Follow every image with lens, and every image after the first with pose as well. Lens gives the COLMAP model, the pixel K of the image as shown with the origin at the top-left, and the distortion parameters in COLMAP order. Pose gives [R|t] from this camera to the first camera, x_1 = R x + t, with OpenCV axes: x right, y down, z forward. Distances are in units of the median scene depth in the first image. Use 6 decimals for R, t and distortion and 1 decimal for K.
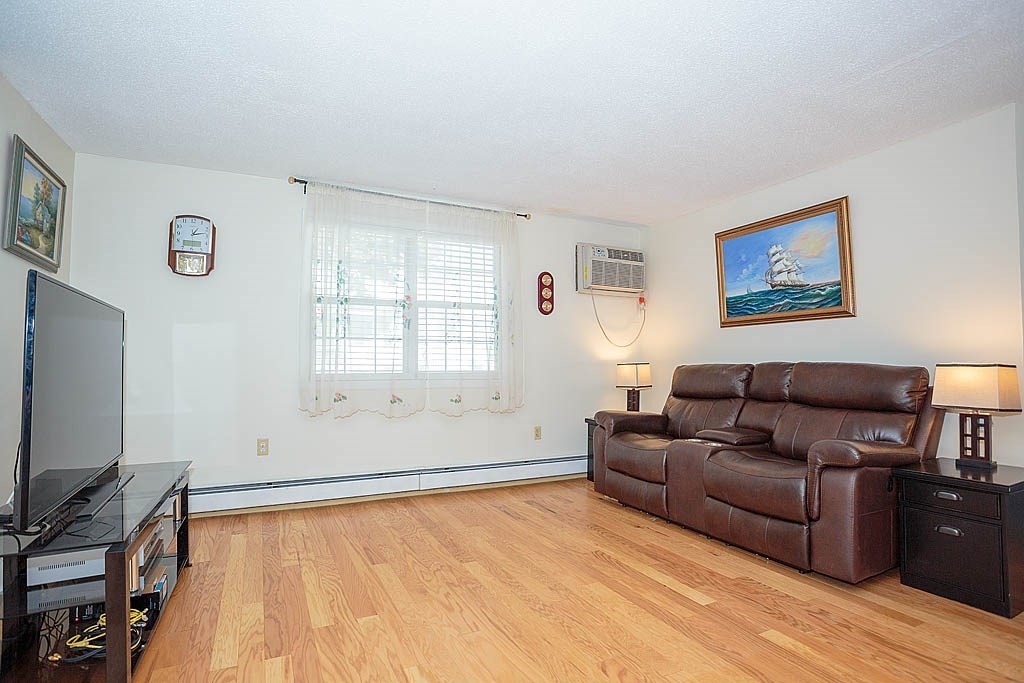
lens RADIAL K [[522.6, 0, 512.7], [0, 522.6, 345.2], [0, 0, 1]] dist [-0.035638, 0.001418]
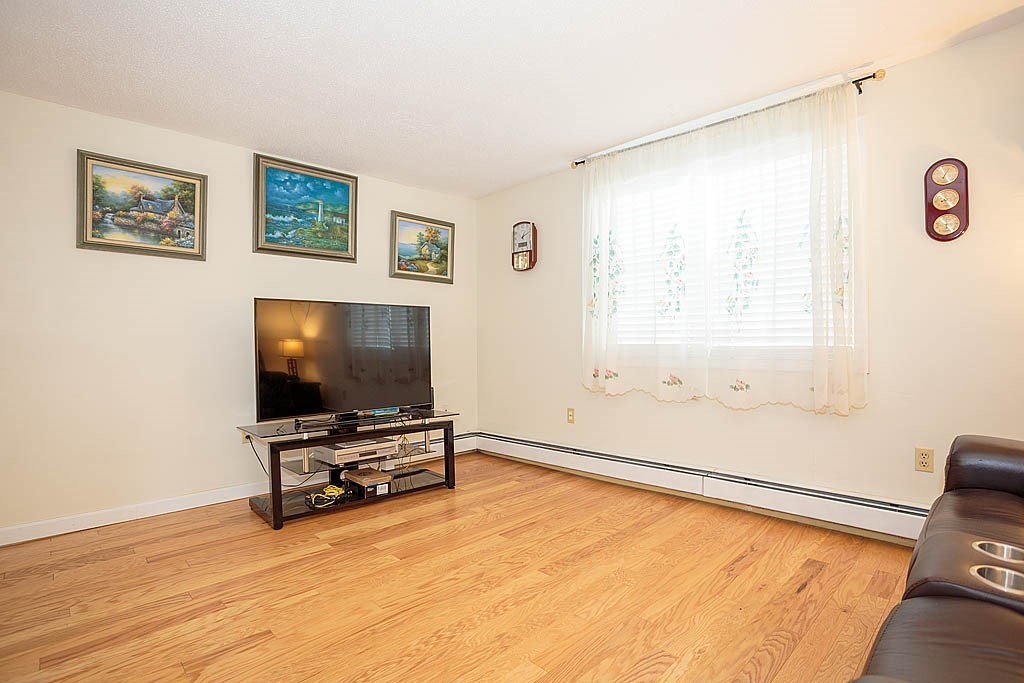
lens RADIAL K [[508.7, 0, 493.5], [0, 508.7, 350.9], [0, 0, 1]] dist [-0.088120, 0.039304]
pose [[0.291455, 0.012327, -0.956505, 0.519068], [0.048486, 0.998441, 0.027642, 0.021511], [0.955355, -0.054433, 0.290403, 0.543591]]
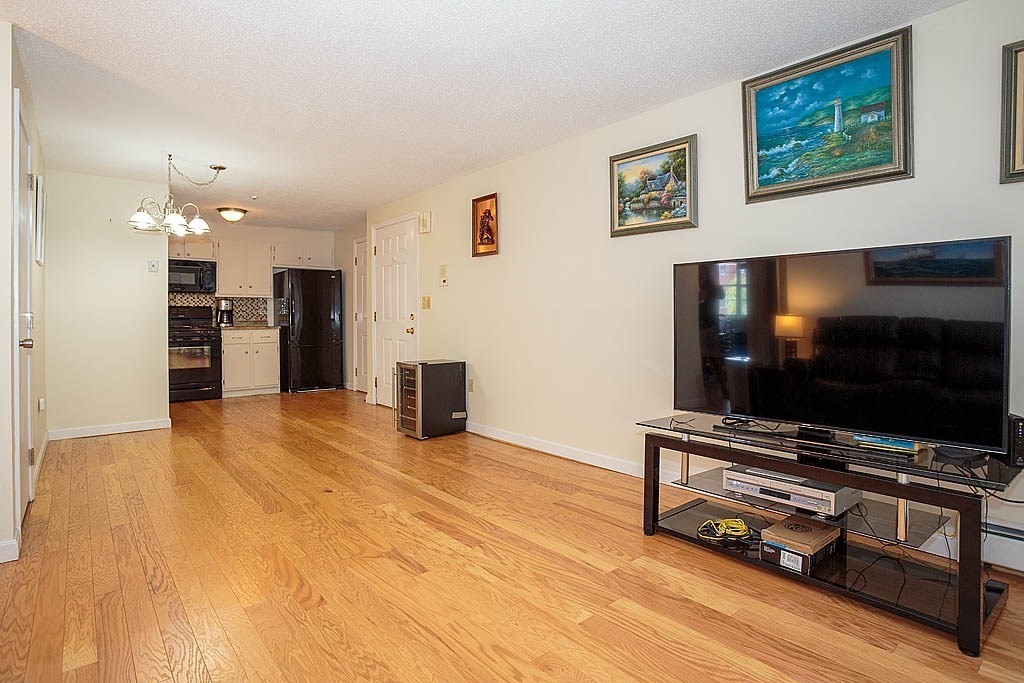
lens RADIAL K [[533.6, 0, 507.9], [0, 533.6, 320.8], [0, 0, 1]] dist [-0.061066, 0.020418]
pose [[-0.971884, 0.007644, -0.235334, 0.024105], [0.016123, 0.999287, -0.034129, 0.039557], [0.234906, -0.036964, -0.971315, 1.088425]]
